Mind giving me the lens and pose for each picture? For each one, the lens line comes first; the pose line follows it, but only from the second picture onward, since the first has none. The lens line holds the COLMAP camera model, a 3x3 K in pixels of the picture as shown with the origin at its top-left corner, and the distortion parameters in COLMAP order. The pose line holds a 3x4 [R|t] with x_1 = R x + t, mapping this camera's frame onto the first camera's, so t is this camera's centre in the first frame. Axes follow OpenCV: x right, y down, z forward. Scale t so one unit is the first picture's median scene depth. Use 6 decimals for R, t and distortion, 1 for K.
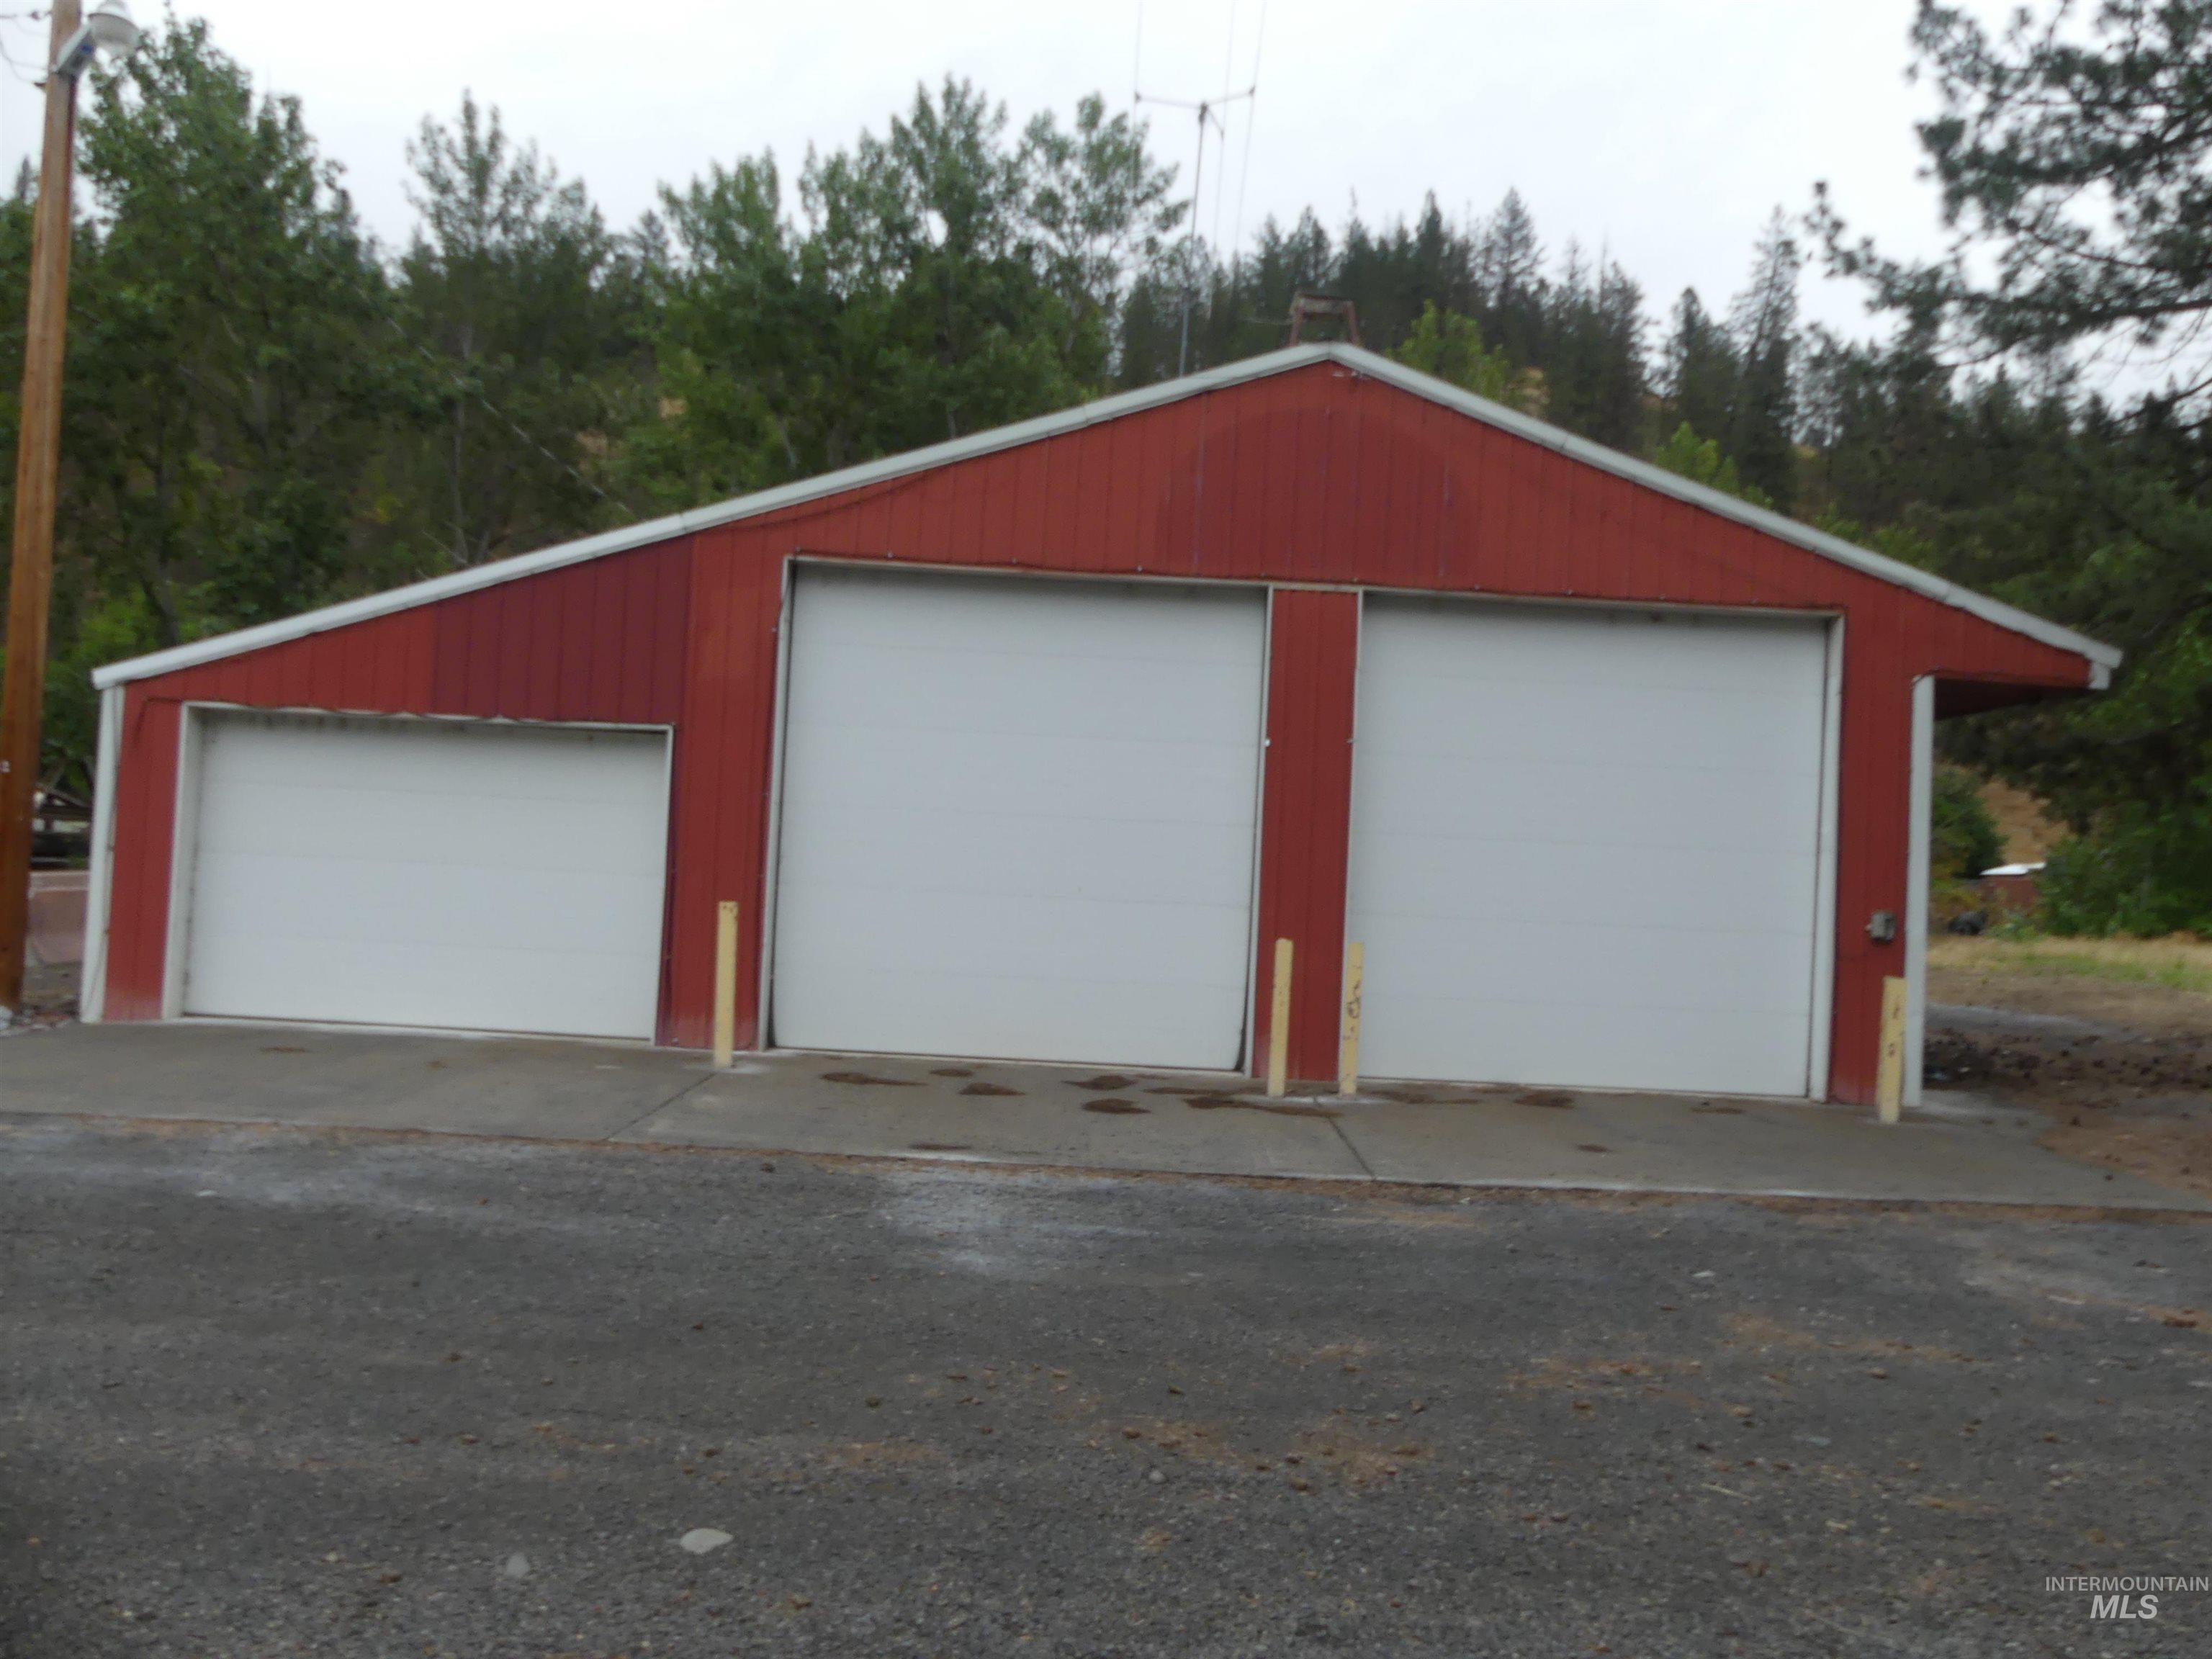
lens RADIAL K [[1657.8, 0, 1132.6], [0, 1657.8, 830.9], [0, 0, 1]] dist [-0.015941, 0.016716]
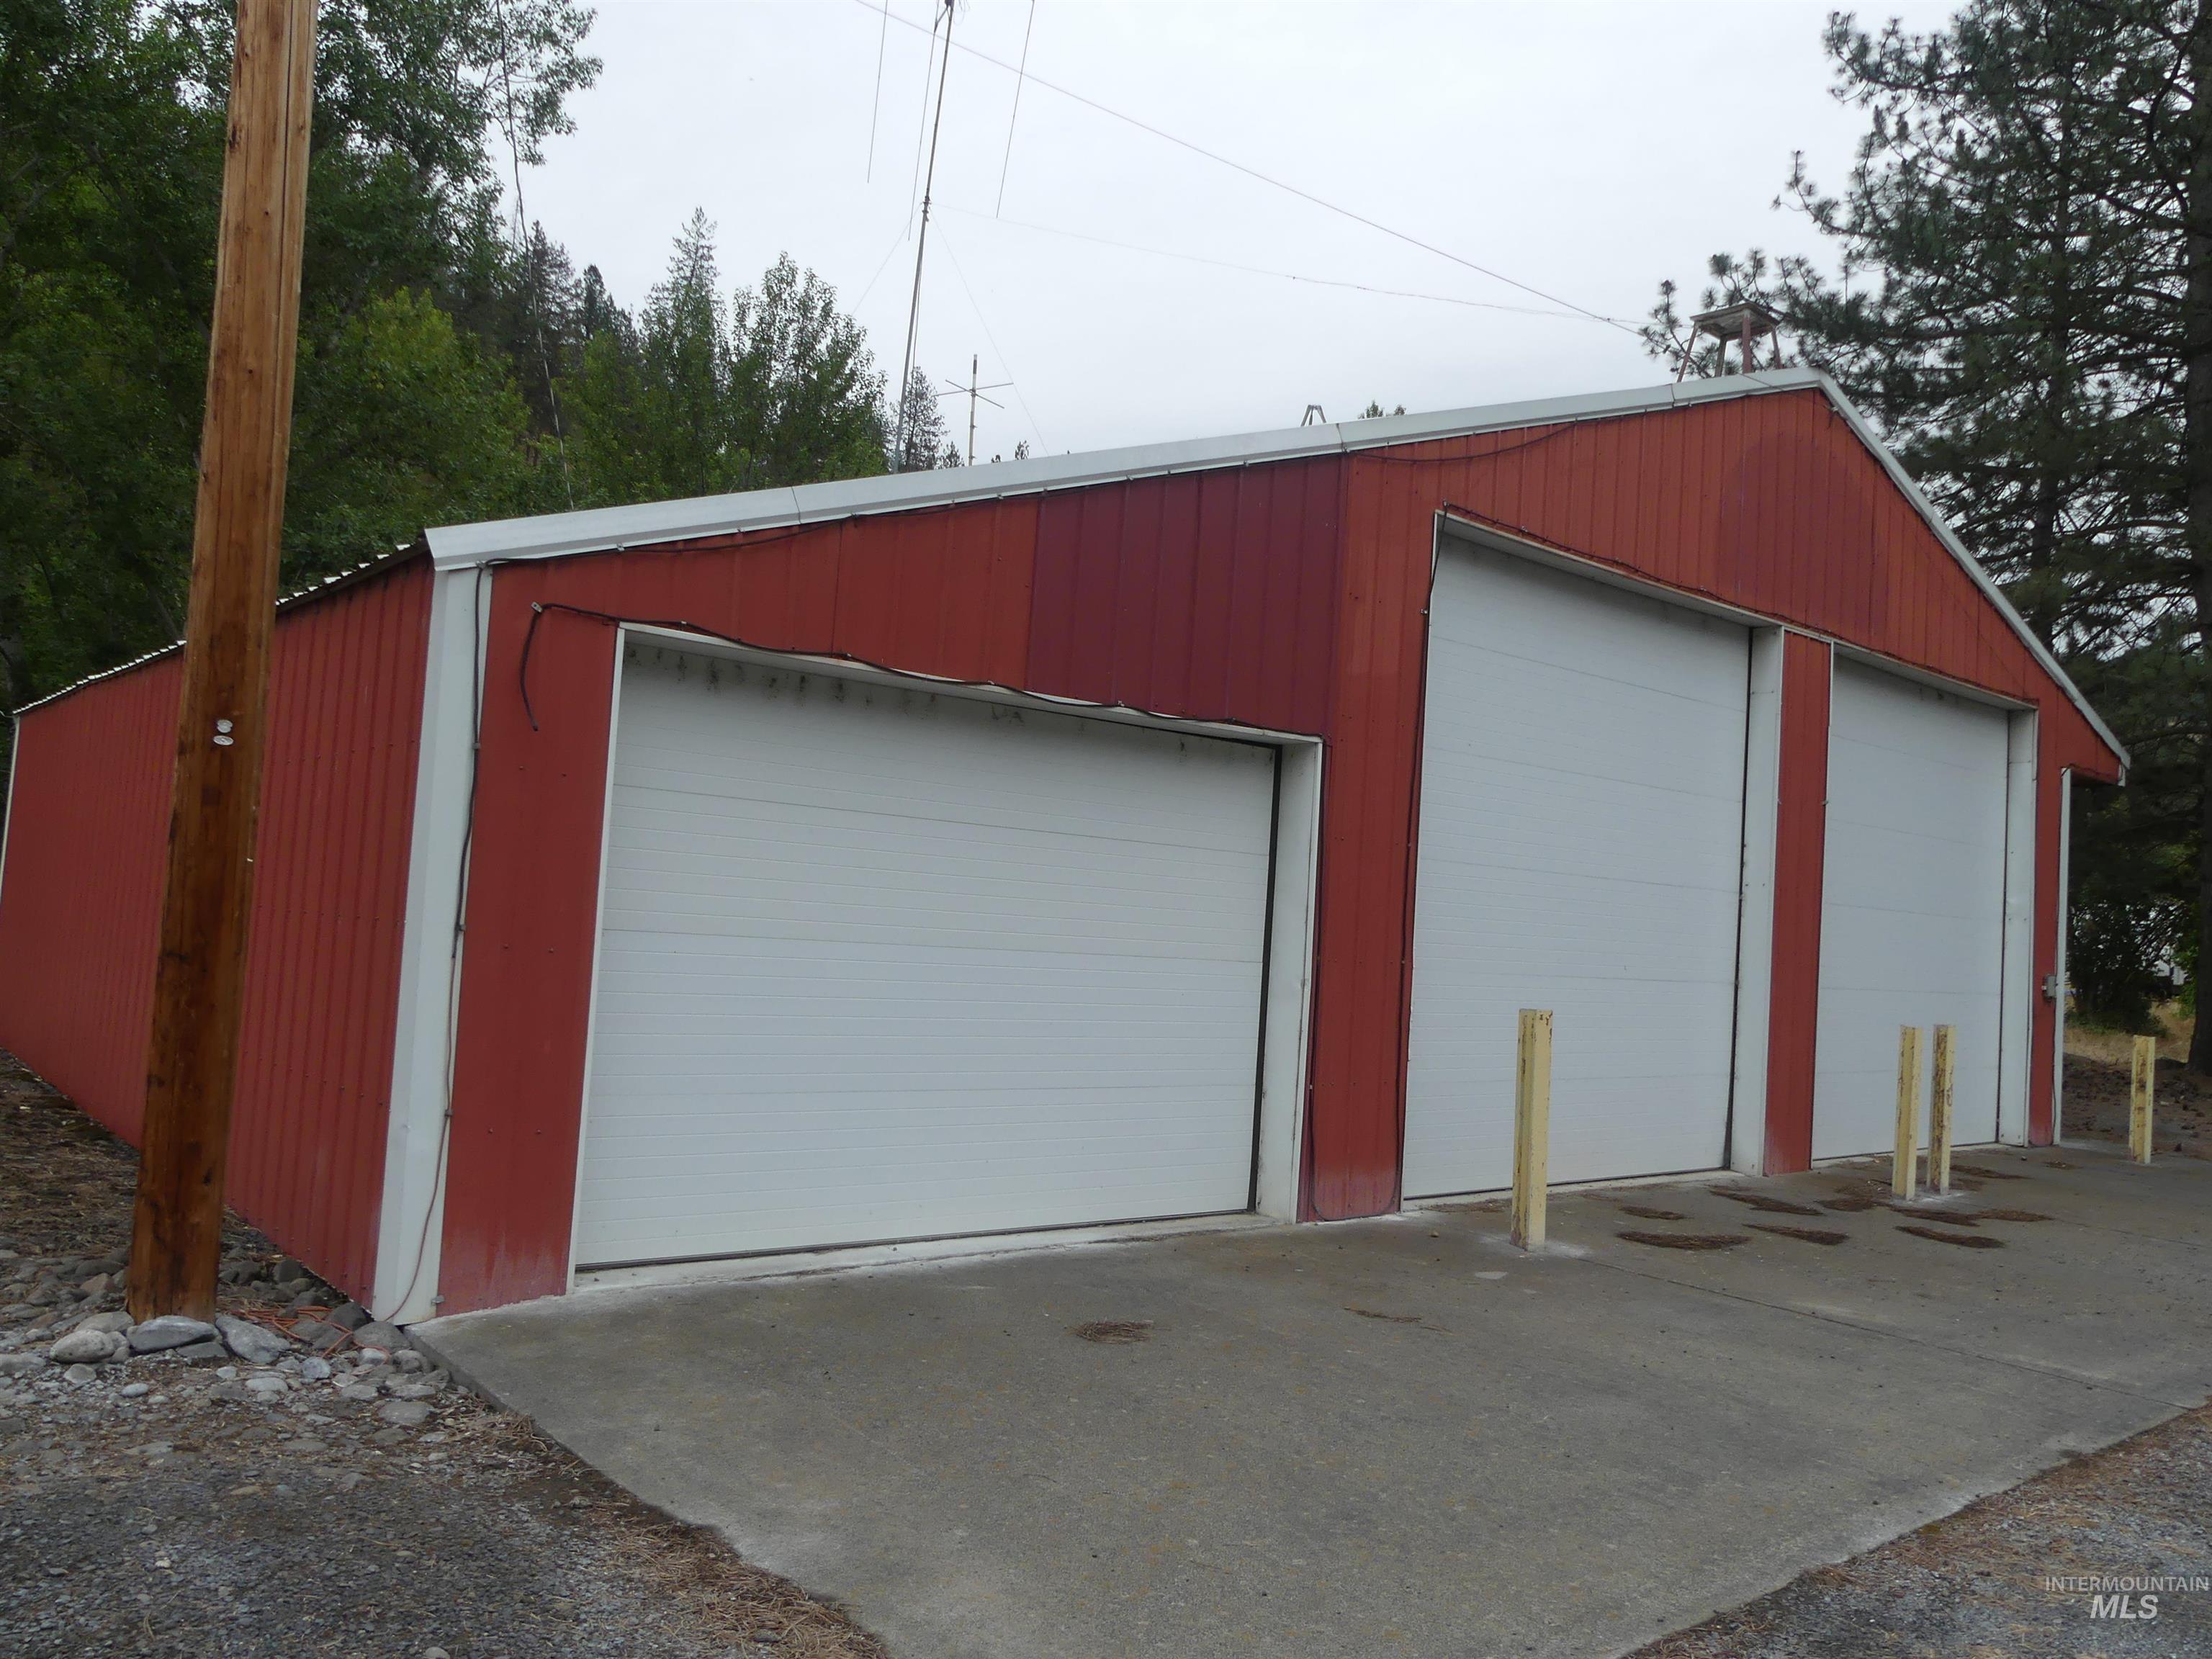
lens RADIAL K [[1657.8, 0, 1139.8], [0, 1657.8, 844.0], [0, 0, 1]] dist [-0.015941, 0.016716]
pose [[0.769044, 0.026296, 0.638655, -0.750575], [-0.037912, 0.999271, 0.004507, -0.021346], [-0.638071, -0.027679, 0.769480, 0.527452]]
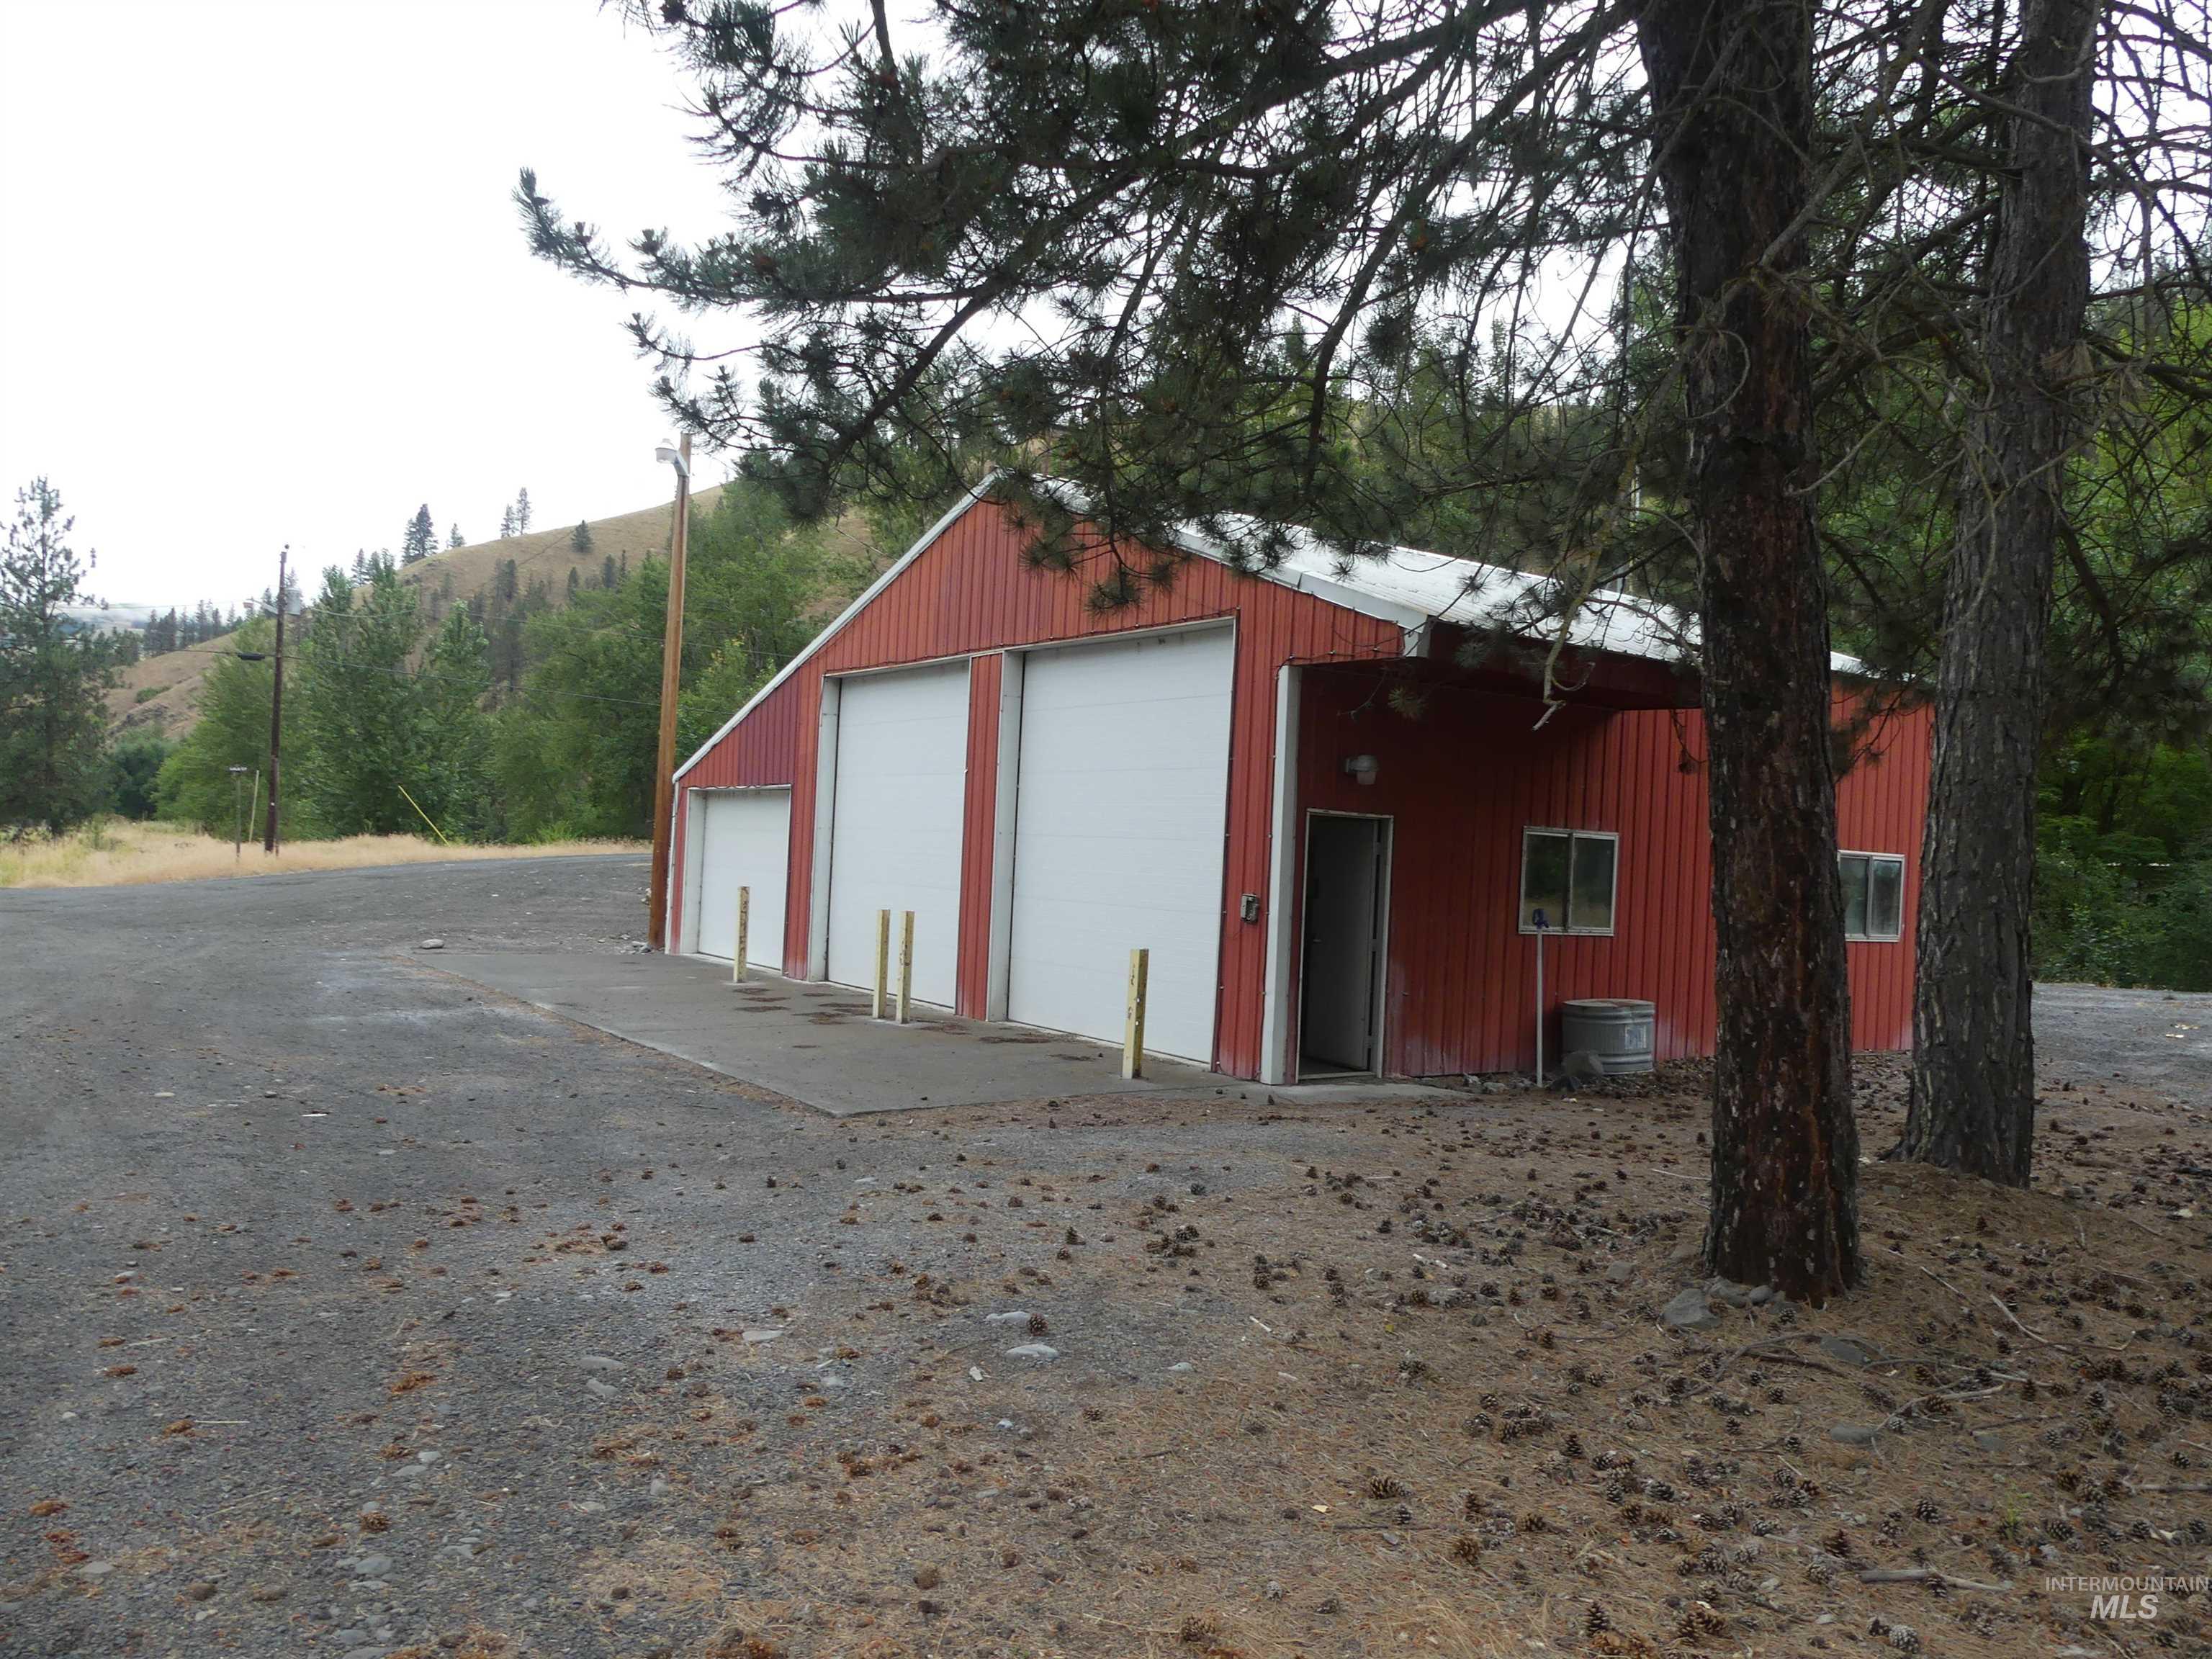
lens RADIAL K [[1657.8, 0, 1138.6], [0, 1657.8, 835.7], [0, 0, 1]] dist [-0.015941, 0.016716]
pose [[0.564458, -0.032576, -0.824819, 1.278138], [0.000810, 0.999242, -0.038911, 0.052638], [0.825461, 0.021295, 0.564057, 0.345453]]
